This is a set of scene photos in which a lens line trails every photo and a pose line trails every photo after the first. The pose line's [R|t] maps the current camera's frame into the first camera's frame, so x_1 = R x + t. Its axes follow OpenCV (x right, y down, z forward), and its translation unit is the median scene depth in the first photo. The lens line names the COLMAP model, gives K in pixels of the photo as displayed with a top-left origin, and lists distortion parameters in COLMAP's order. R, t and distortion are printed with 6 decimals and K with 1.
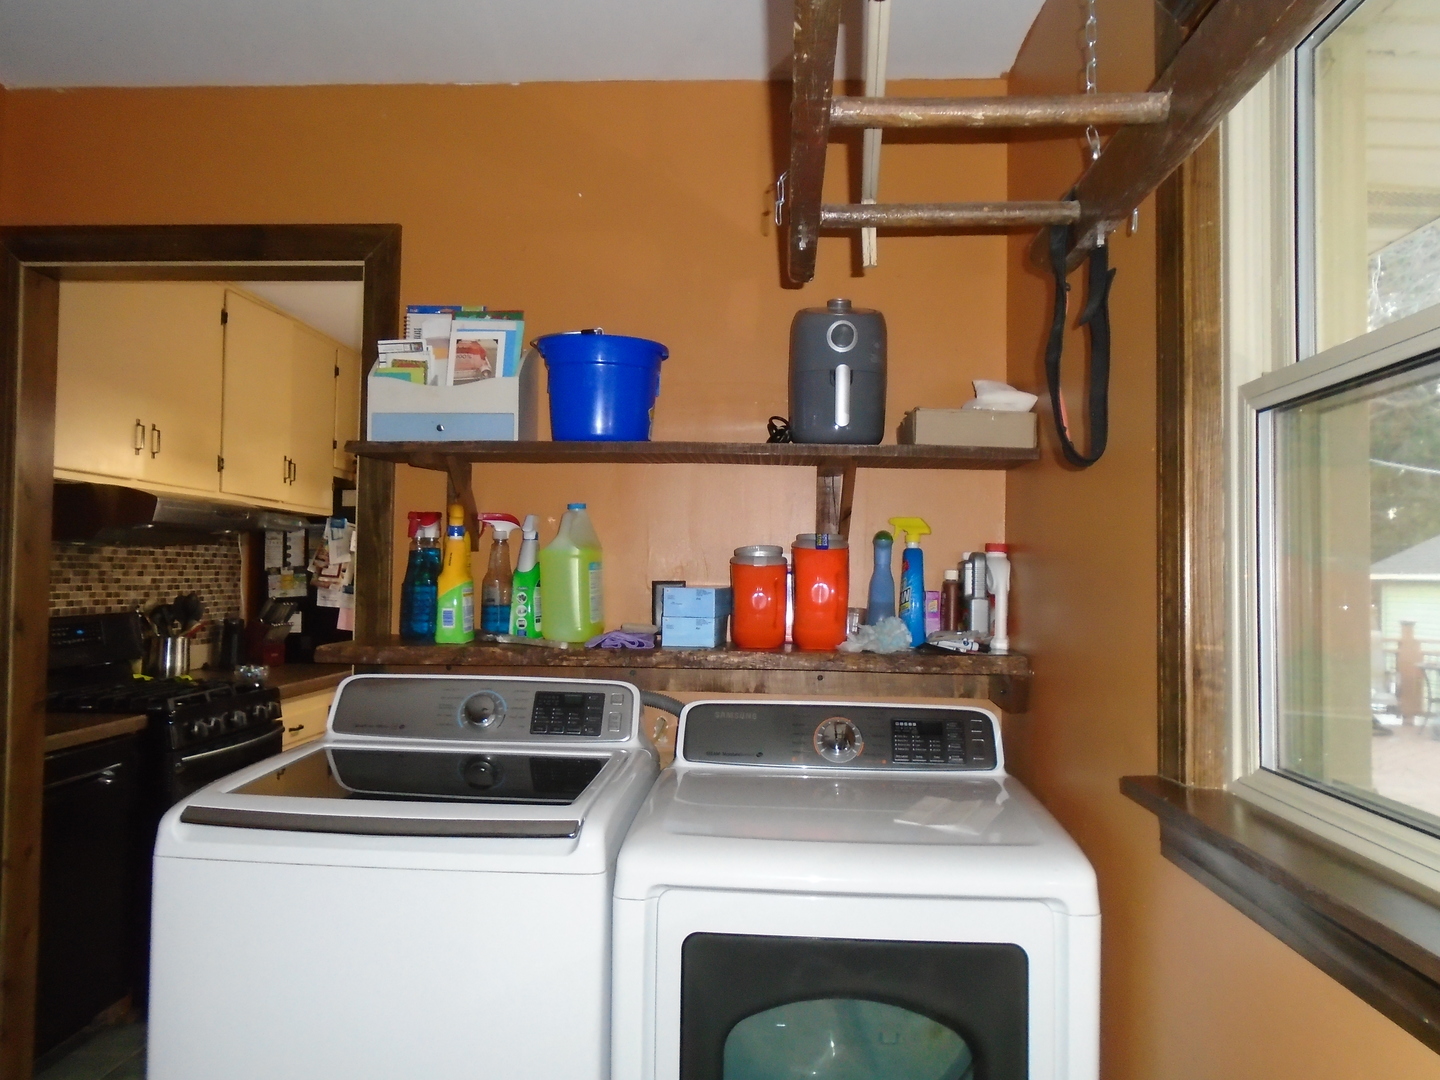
lens RADIAL K [[1114.8, 0, 714.9], [0, 1114.8, 533.4], [0, 0, 1]] dist [-0.002381, -0.001548]
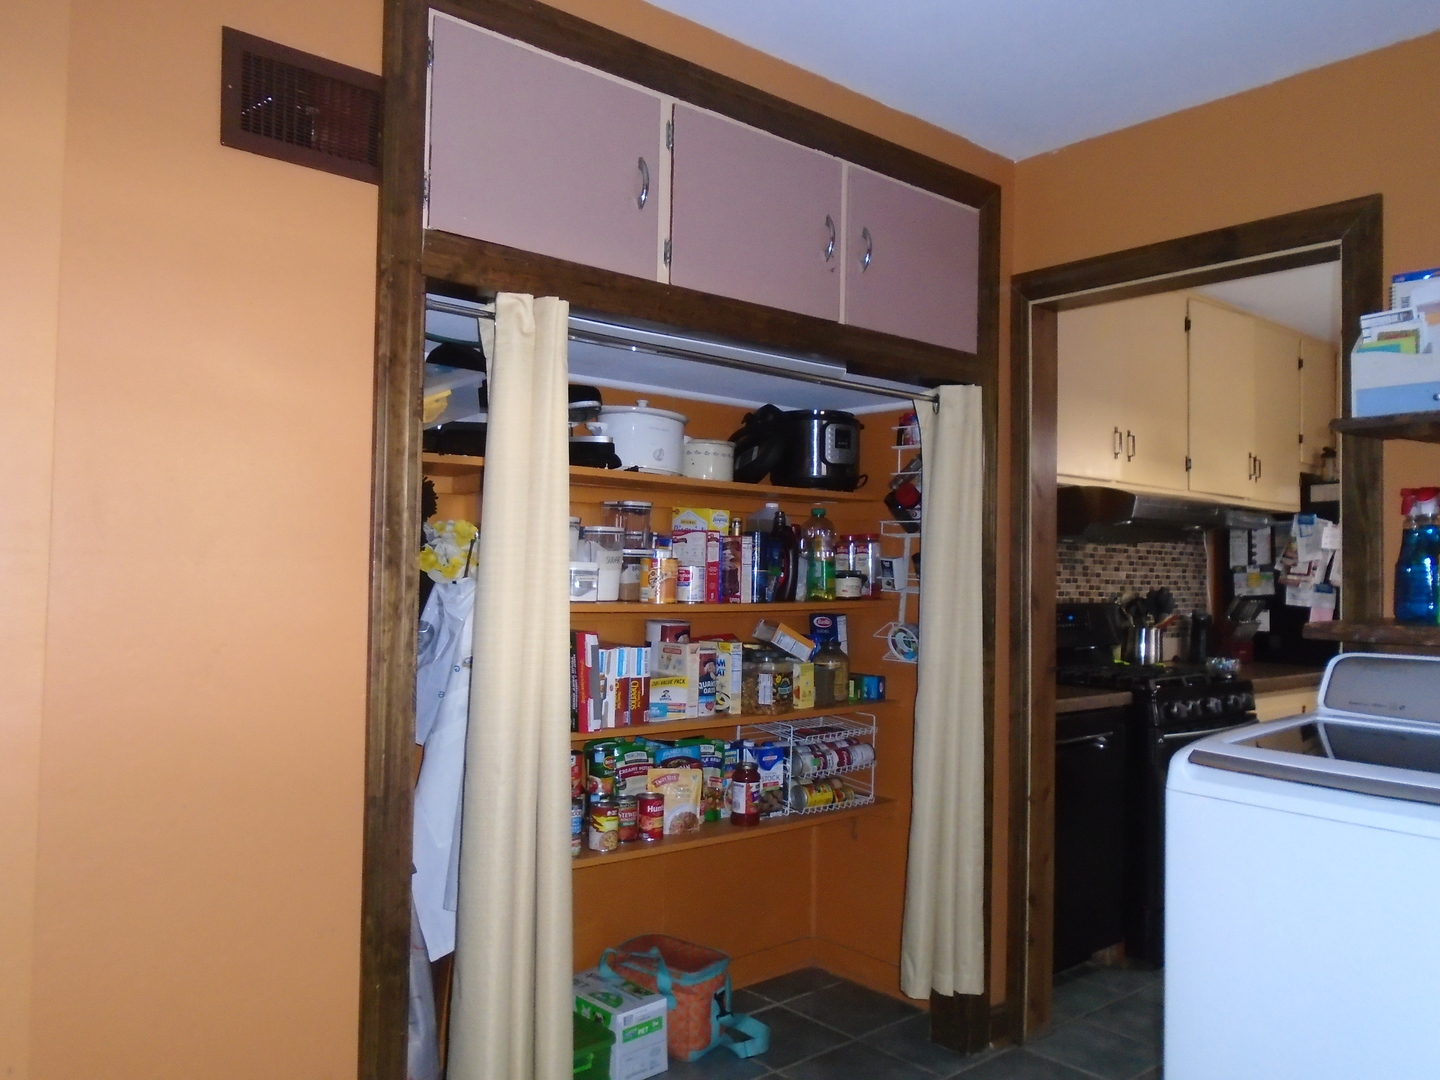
lens RADIAL K [[1114.8, 0, 714.9], [0, 1114.8, 533.4], [0, 0, 1]] dist [-0.002381, -0.001548]
pose [[0.692467, -0.025761, -0.720989, 0.003633], [0.018025, 0.999668, -0.018406, 0.014263], [0.721224, -0.000250, 0.692702, -0.049576]]
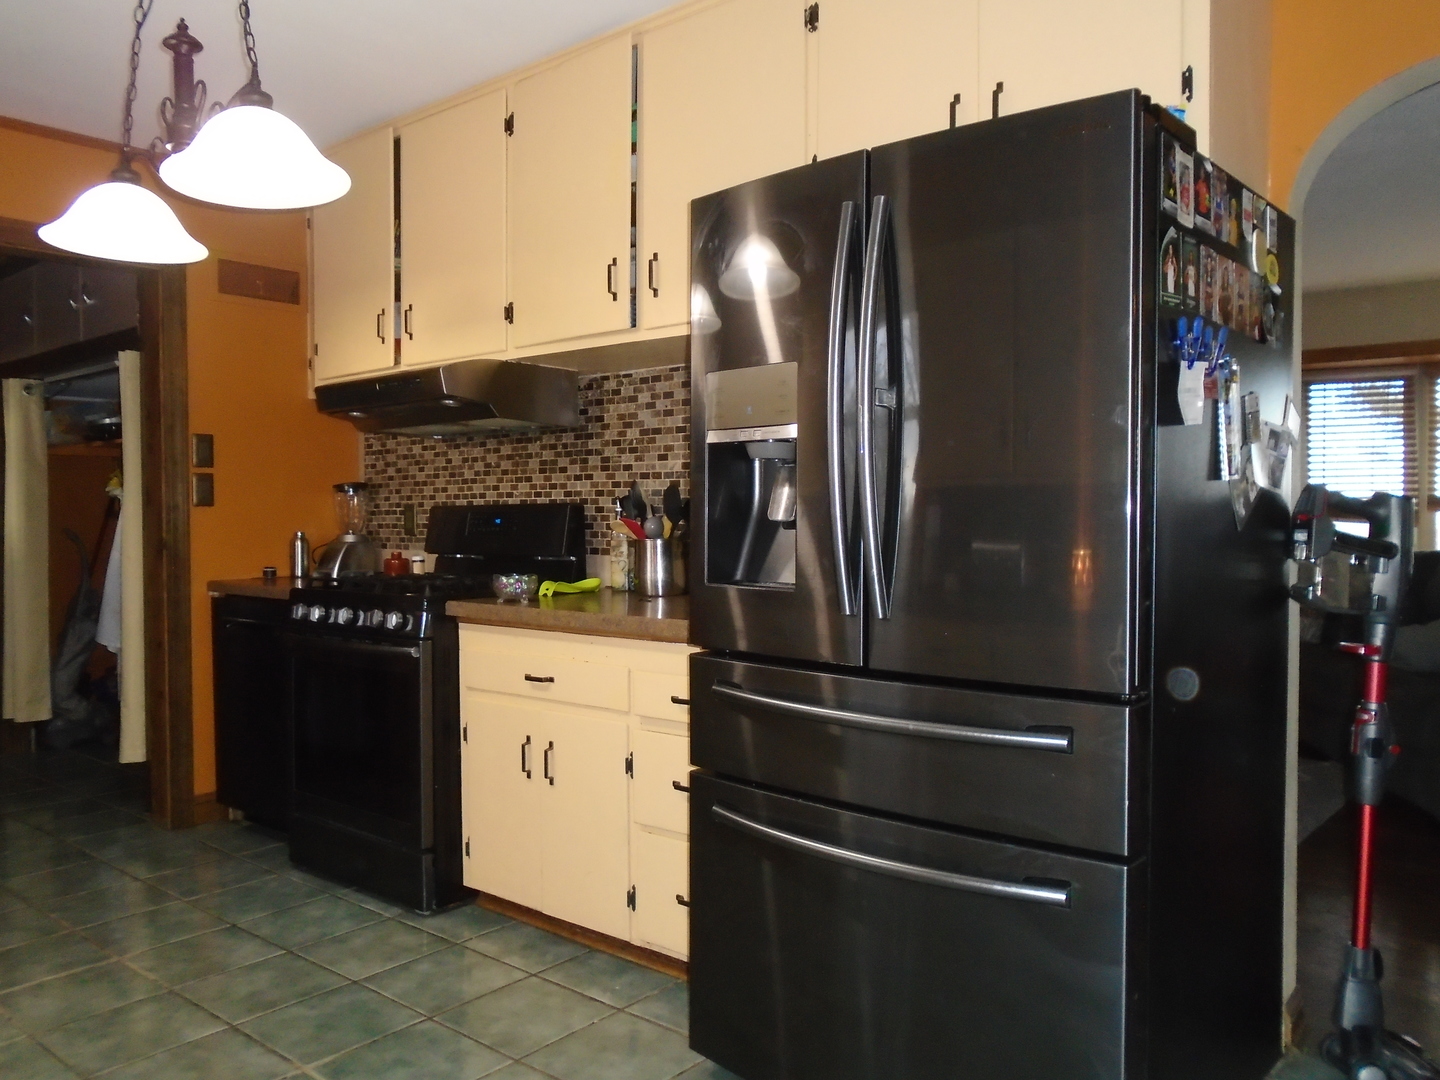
lens RADIAL K [[1114.8, 0, 714.9], [0, 1114.8, 533.4], [0, 0, 1]] dist [-0.002381, -0.001548]
pose [[-0.592680, 0.008542, -0.805392, 0.098952], [0.030062, 0.999482, -0.011522, 0.102774], [0.804877, -0.031040, -0.592630, 1.537050]]
